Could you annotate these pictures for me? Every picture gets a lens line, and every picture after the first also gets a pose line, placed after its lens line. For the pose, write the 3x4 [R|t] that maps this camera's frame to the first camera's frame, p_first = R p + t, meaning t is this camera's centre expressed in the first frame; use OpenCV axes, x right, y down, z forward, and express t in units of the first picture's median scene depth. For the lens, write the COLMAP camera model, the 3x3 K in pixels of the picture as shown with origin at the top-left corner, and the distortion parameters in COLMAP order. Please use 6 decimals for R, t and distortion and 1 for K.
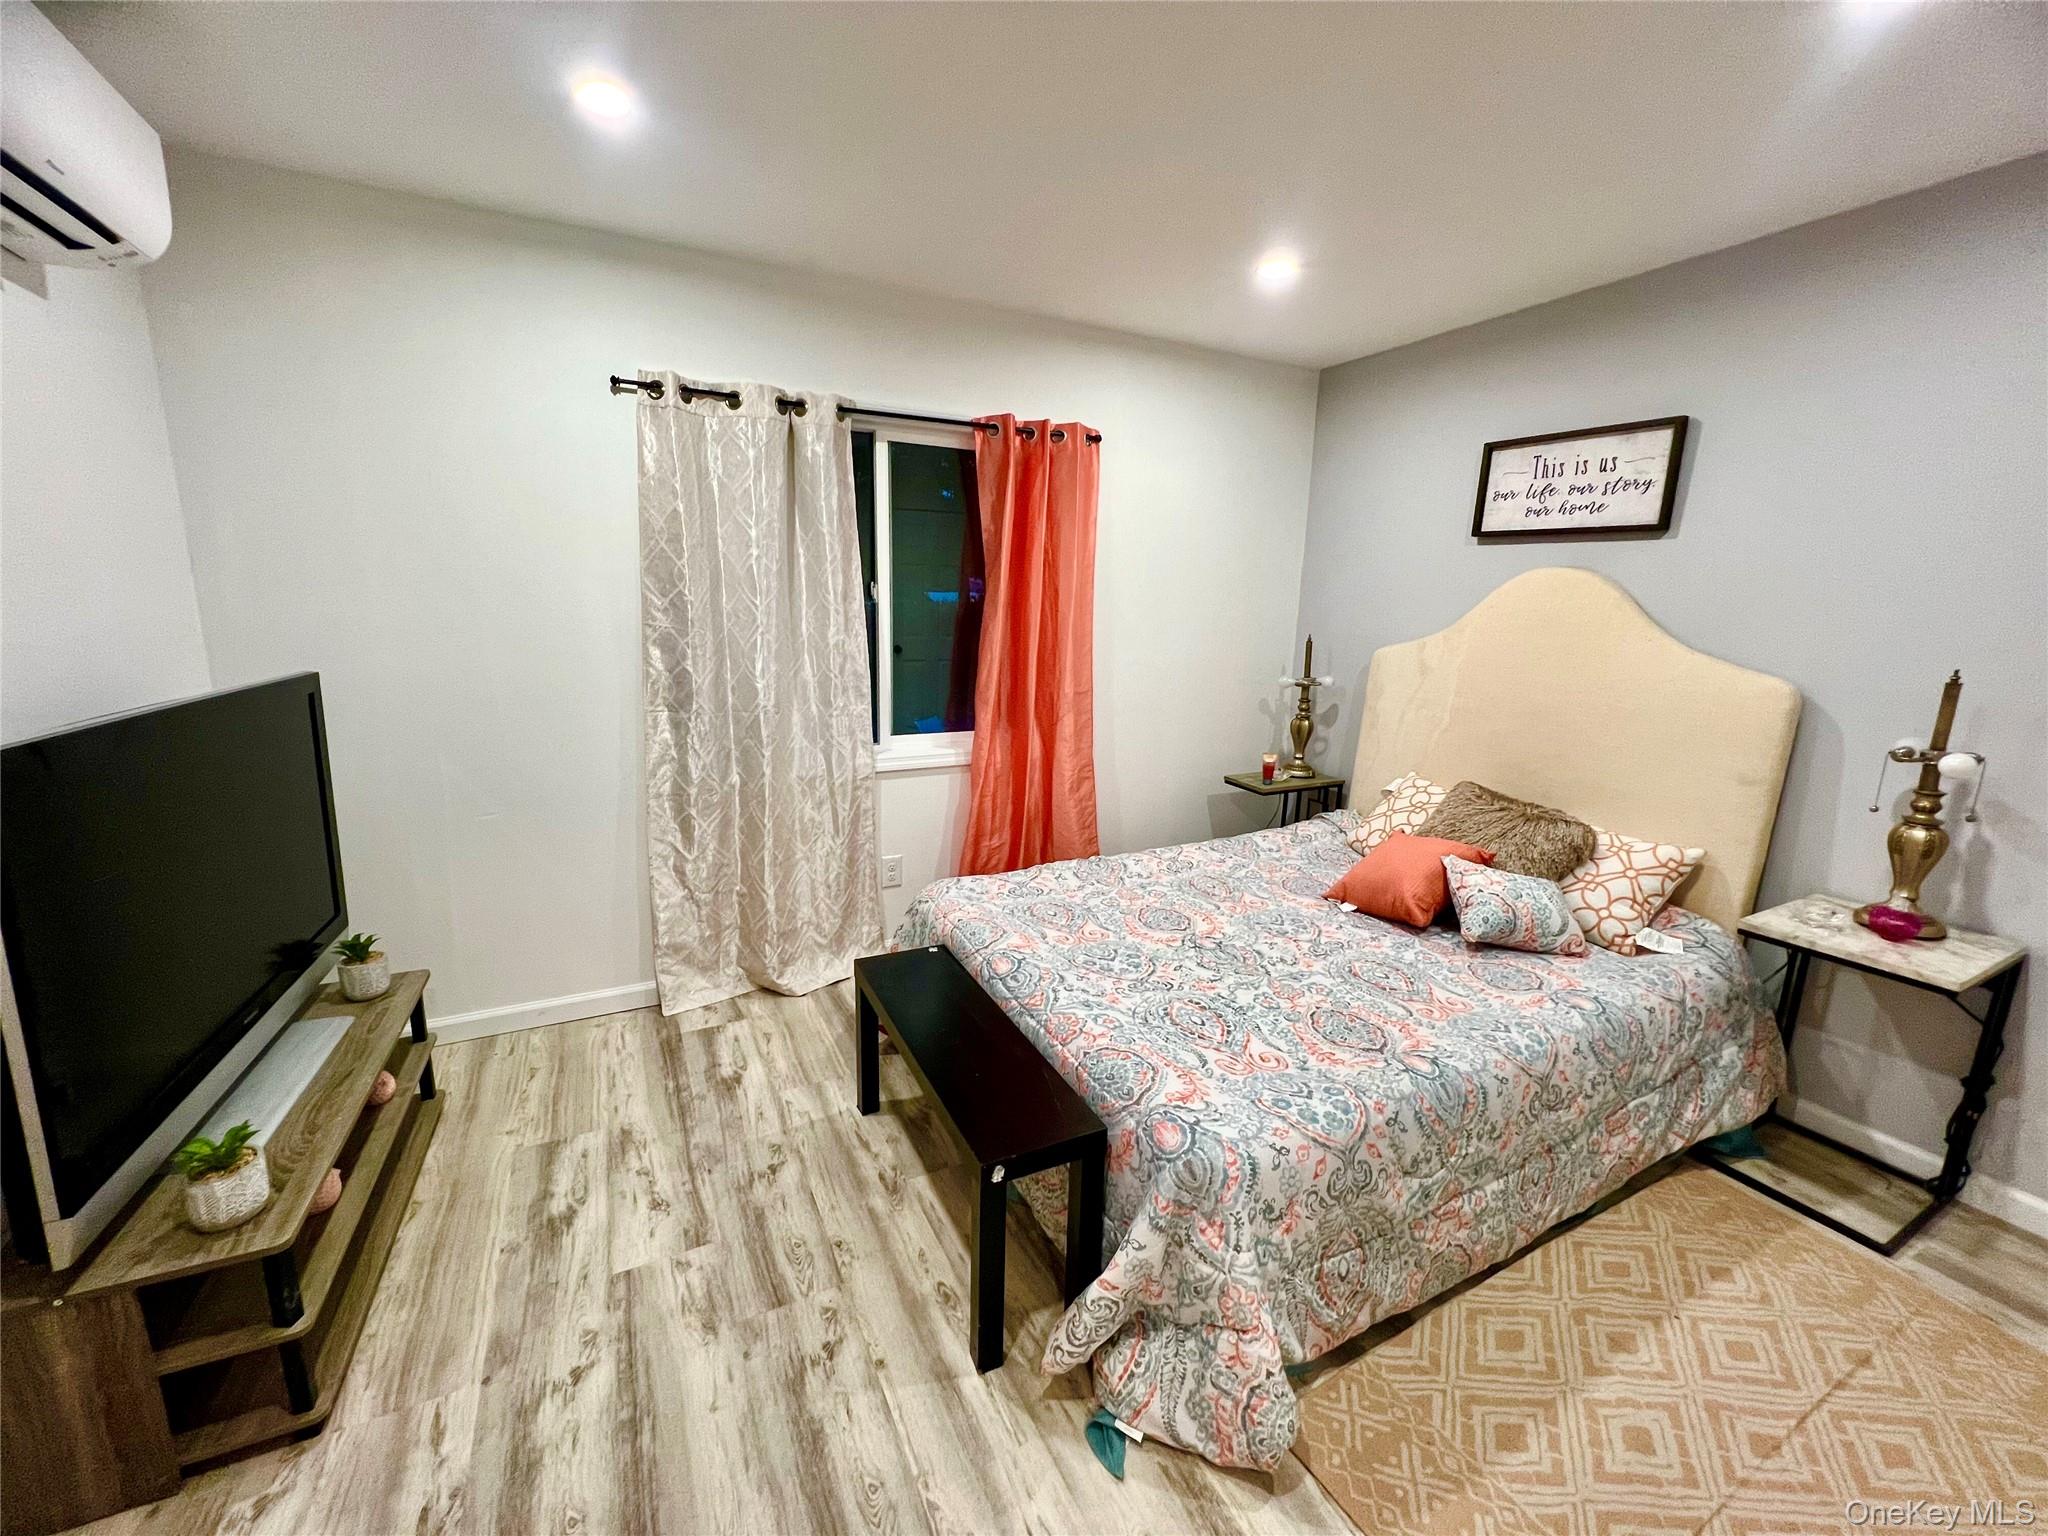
lens RADIAL K [[818.2, 0, 1016.9], [0, 818.2, 754.6], [0, 0, 1]] dist [0.000602, 0.000081]
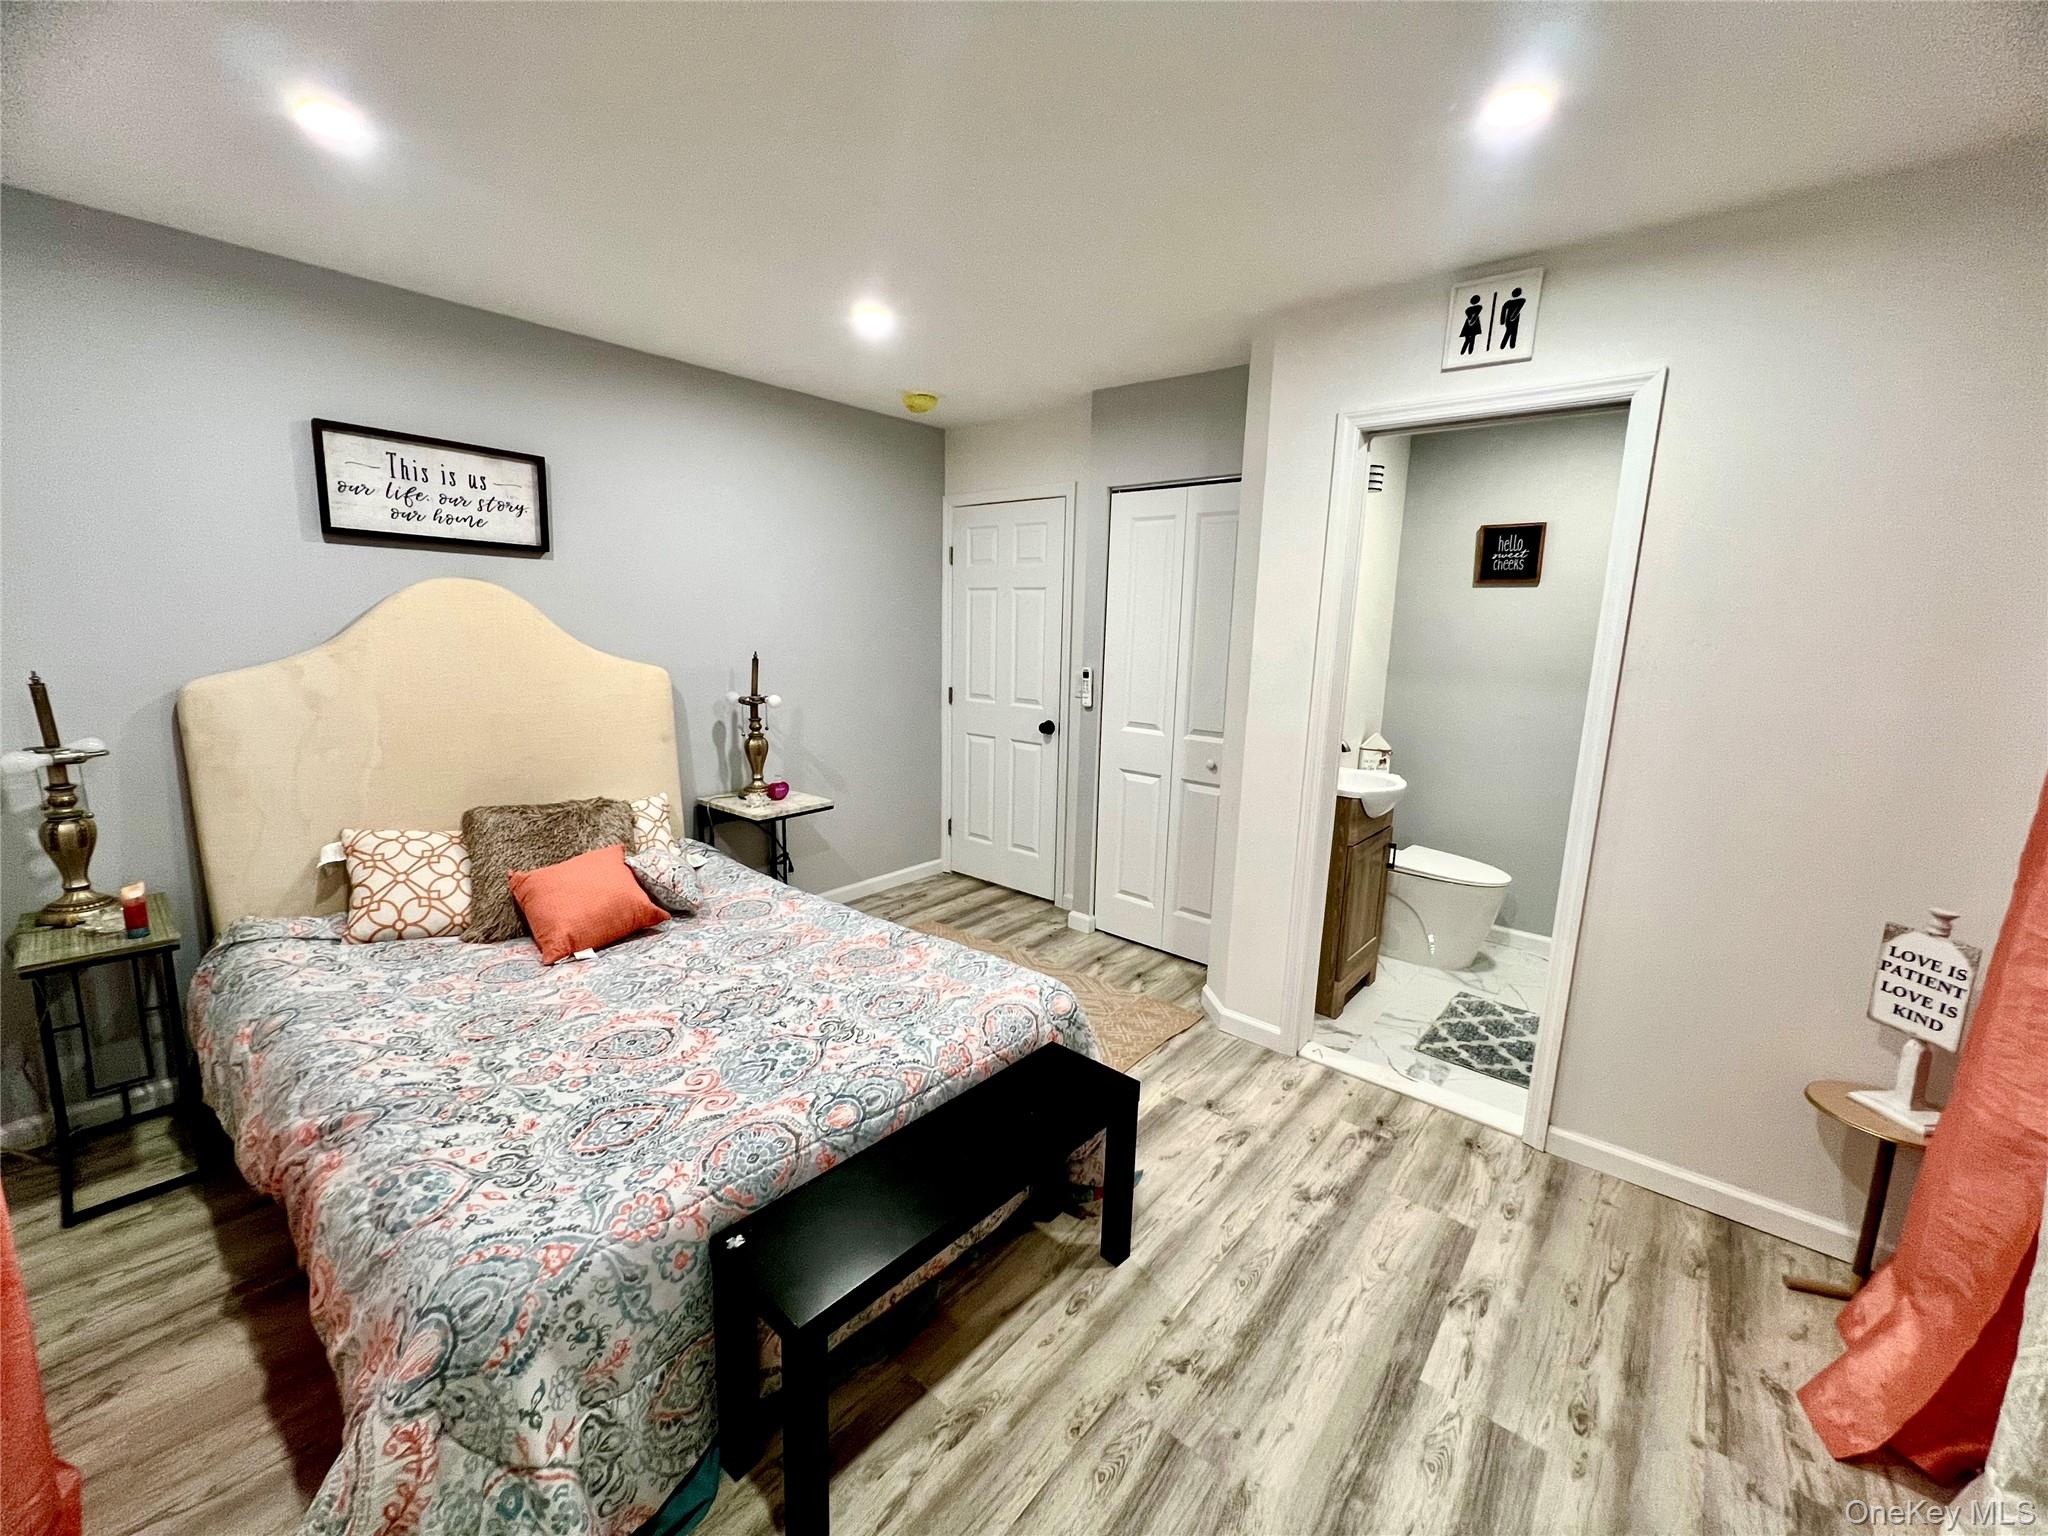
lens RADIAL K [[818.2, 0, 1020.9], [0, 818.2, 763.7], [0, 0, 1]] dist [0.000602, 0.000081]
pose [[-0.391436, -0.189867, 0.900404, -0.595326], [0.148214, 0.952698, 0.265328, -0.196569], [-0.908191, 0.237311, -0.344780, 0.863263]]
